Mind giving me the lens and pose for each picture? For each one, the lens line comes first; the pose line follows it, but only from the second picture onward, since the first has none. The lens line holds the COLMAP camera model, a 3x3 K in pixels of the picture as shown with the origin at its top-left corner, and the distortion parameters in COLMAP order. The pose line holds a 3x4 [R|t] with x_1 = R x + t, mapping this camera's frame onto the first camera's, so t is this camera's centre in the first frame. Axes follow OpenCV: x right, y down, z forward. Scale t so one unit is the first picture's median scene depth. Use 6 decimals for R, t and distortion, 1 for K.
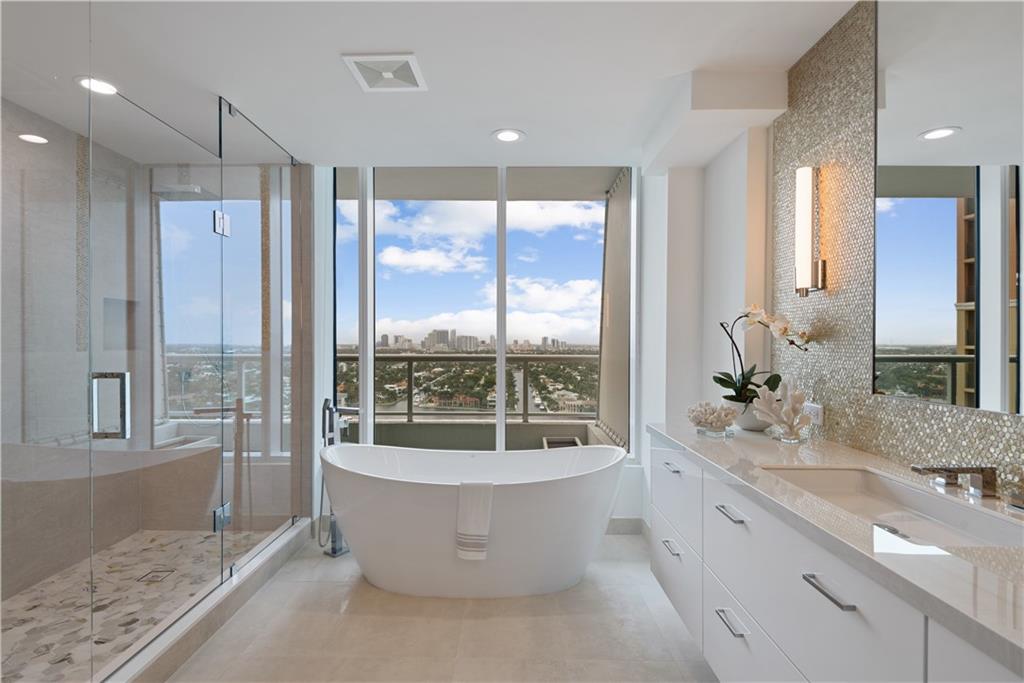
lens RADIAL K [[537.3, 0, 512.0], [0, 537.3, 341.5], [0, 0, 1]] dist [-0.013610, -0.000544]
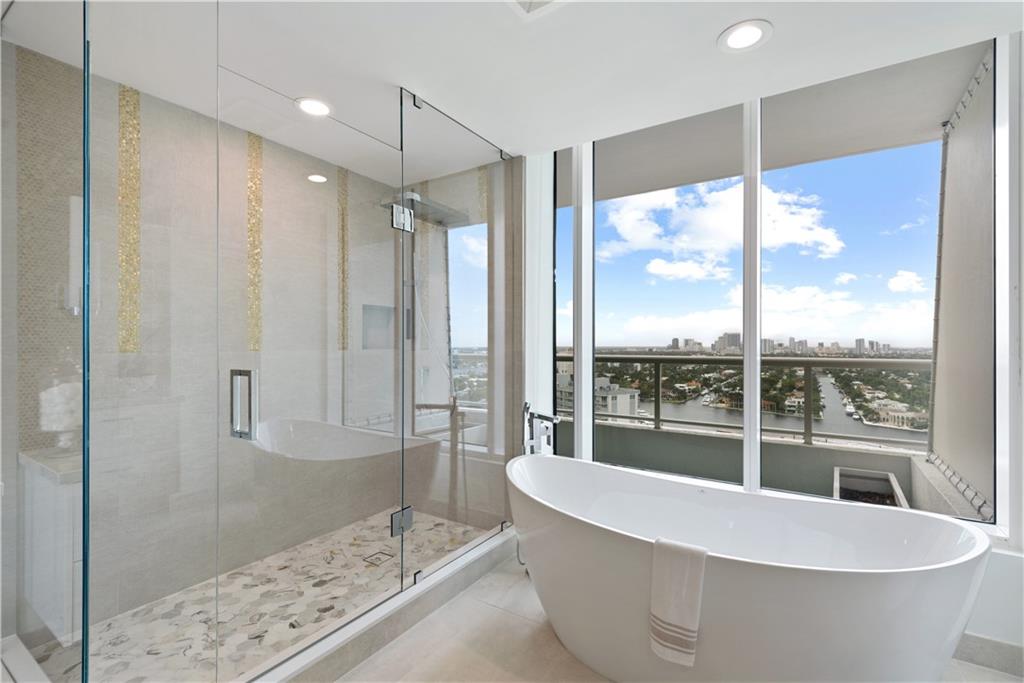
lens RADIAL K [[466.2, 0, 503.1], [0, 466.2, 343.1], [0, 0, 1]] dist [0.036767, -0.026776]
pose [[0.832638, -0.005237, -0.553793, 0.048659], [0.003203, 0.999984, -0.004642, 0.006458], [0.553809, 0.002091, 0.832641, 0.237655]]
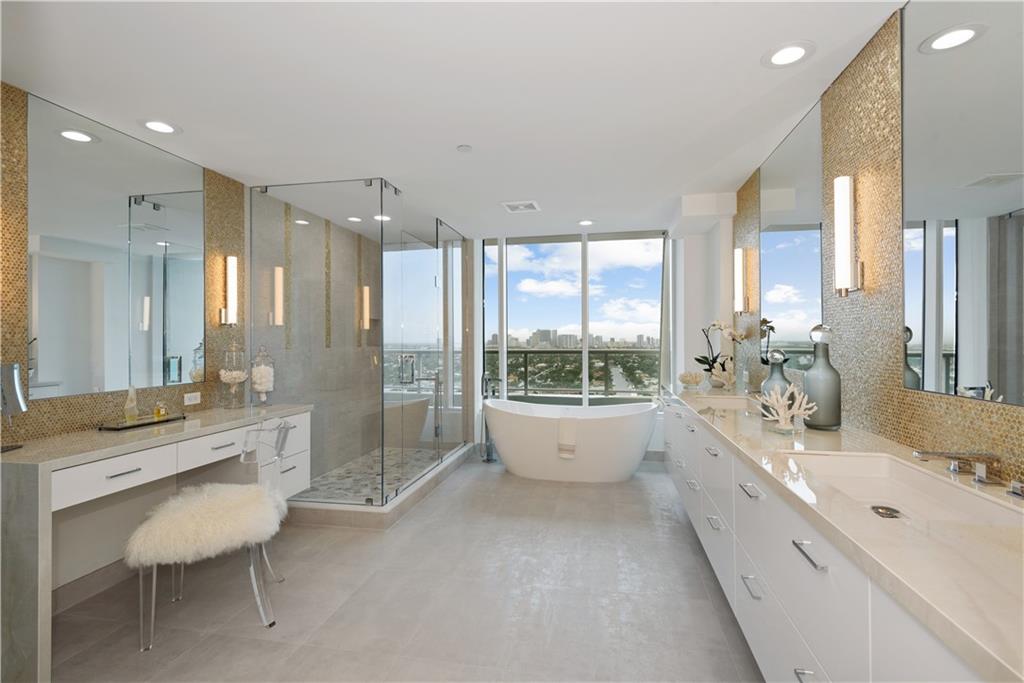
lens RADIAL K [[485.1, 0, 495.9], [0, 485.1, 340.9], [0, 0, 1]] dist [0.000435, 0.000010]
pose [[0.973649, -0.007248, -0.227935, 0.044297], [0.007799, 0.999968, 0.001515, -0.001741], [0.227917, -0.003253, 0.973675, -0.414556]]
